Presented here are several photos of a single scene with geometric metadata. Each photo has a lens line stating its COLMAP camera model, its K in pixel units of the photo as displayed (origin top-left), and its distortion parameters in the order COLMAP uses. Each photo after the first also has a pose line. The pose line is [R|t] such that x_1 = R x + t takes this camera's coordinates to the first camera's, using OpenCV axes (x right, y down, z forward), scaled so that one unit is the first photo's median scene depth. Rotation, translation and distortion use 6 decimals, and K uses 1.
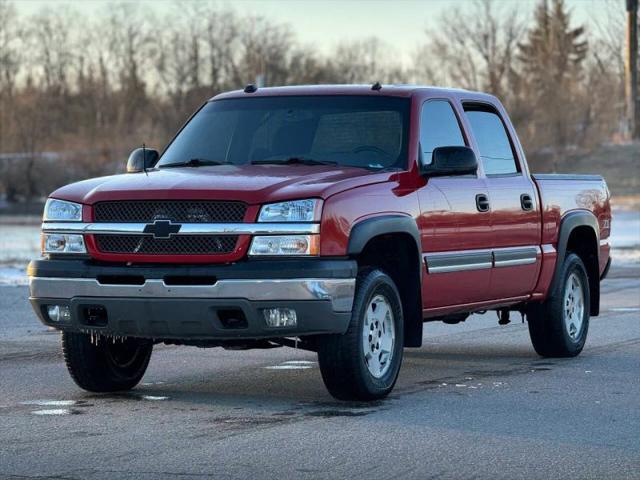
lens RADIAL K [[2291.2, 0, 320.0], [0, 2291.2, 240.0], [0, 0, 1]] dist [0.286577, -0.370020]
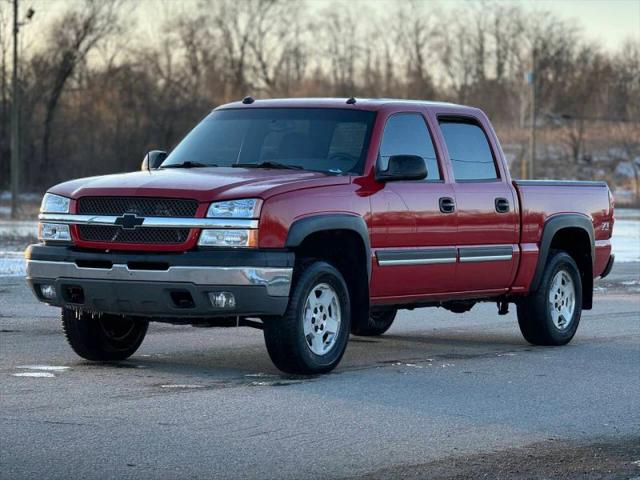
lens RADIAL K [[2291.2, 0, 320.0], [0, 2291.2, 240.0], [0, 0, 1]] dist [0.286577, -0.370020]
pose [[0.991089, 0.024607, -0.130909, 0.167160], [-0.024166, 0.999696, 0.004951, -0.003241], [0.130991, -0.001743, 0.991382, -0.135801]]
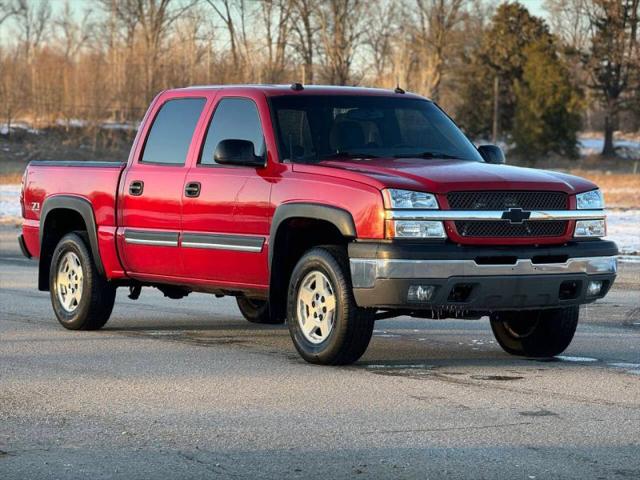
lens RADIAL K [[2291.2, 0, 320.0], [0, 2291.2, 240.0], [0, 0, 1]] dist [0.286577, -0.370020]
pose [[0.574398, -0.014606, 0.818446, -0.986578], [0.004400, 0.999881, 0.014756, -0.009215], [-0.818565, -0.004874, 0.574394, 0.387754]]
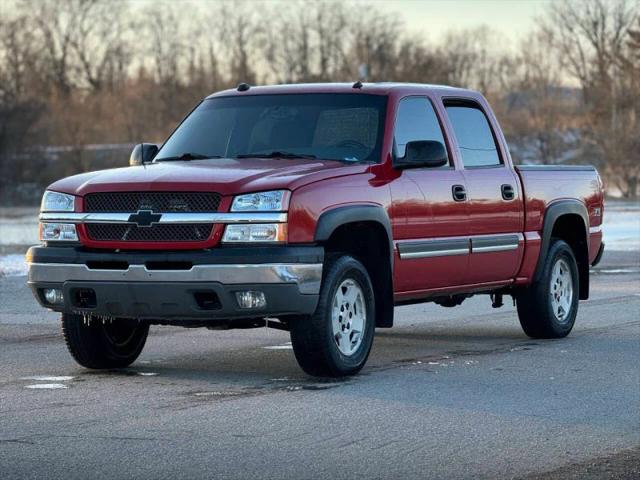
lens RADIAL K [[2291.5, 0, 300.6], [0, 2291.5, 239.5], [0, 0, 1]] dist [0.229728, 1.328779]
pose [[0.998219, -0.002361, -0.059613, 0.064598], [0.002651, 0.999985, 0.004778, 0.000194], [0.059600, -0.004927, 0.998210, -0.075778]]
